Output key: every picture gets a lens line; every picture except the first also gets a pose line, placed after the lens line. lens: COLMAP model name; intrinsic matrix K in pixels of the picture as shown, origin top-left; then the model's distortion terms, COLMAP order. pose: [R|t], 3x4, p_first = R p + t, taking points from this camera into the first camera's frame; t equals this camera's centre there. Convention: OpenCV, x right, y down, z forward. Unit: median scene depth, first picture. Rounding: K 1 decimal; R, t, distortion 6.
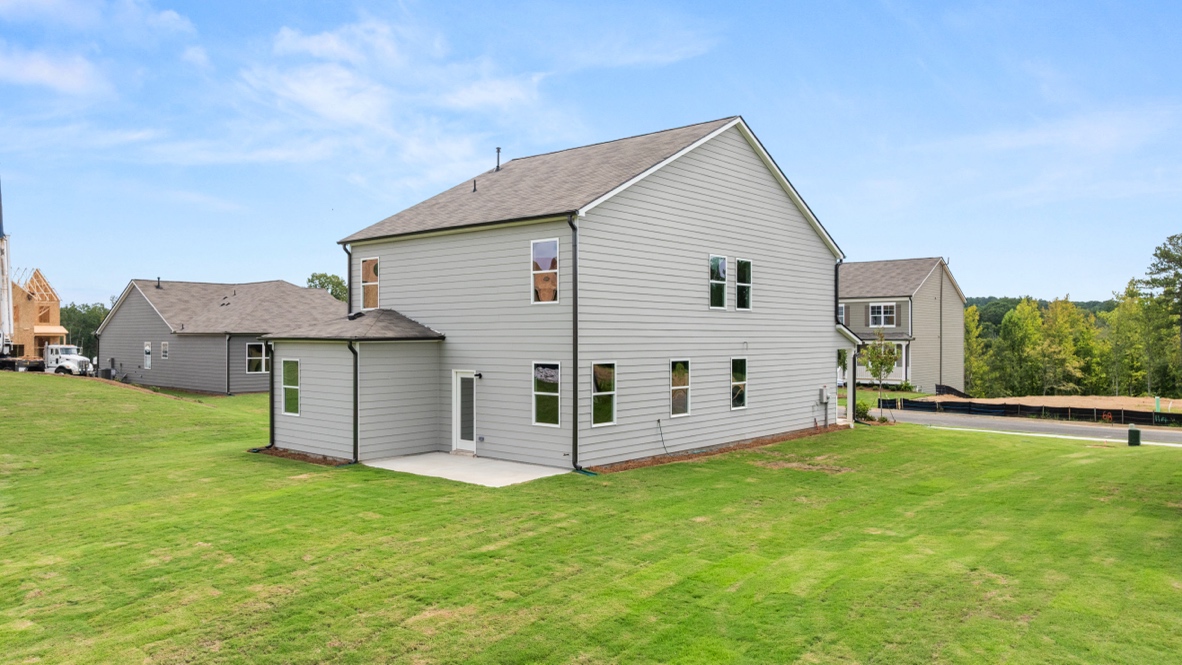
lens RADIAL K [[828.5, 0, 591.0], [0, 828.5, 332.5], [0, 0, 1]] dist [-0.010726, 0.001267]
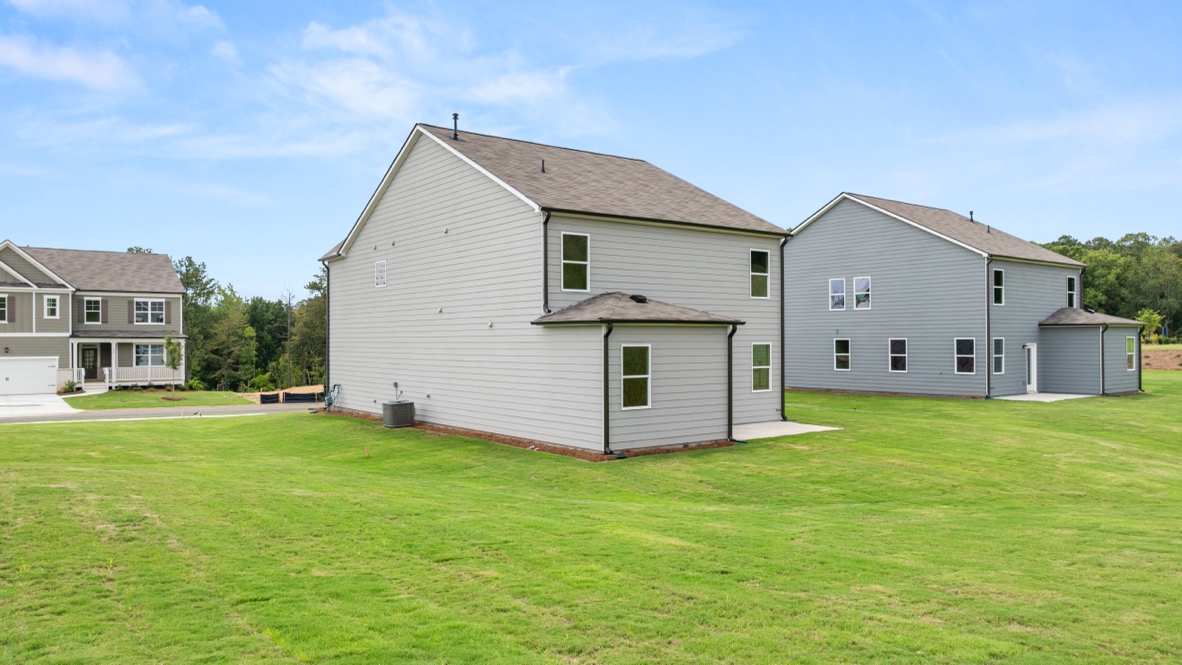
lens RADIAL K [[843.8, 0, 572.3], [0, 843.8, 337.6], [0, 0, 1]] dist [-0.080776, 0.130573]
pose [[0.227588, 0.006539, 0.973736, -1.012975], [-0.005030, 0.999972, -0.005539, 0.024678], [-0.973745, -0.003637, 0.227614, 0.701099]]
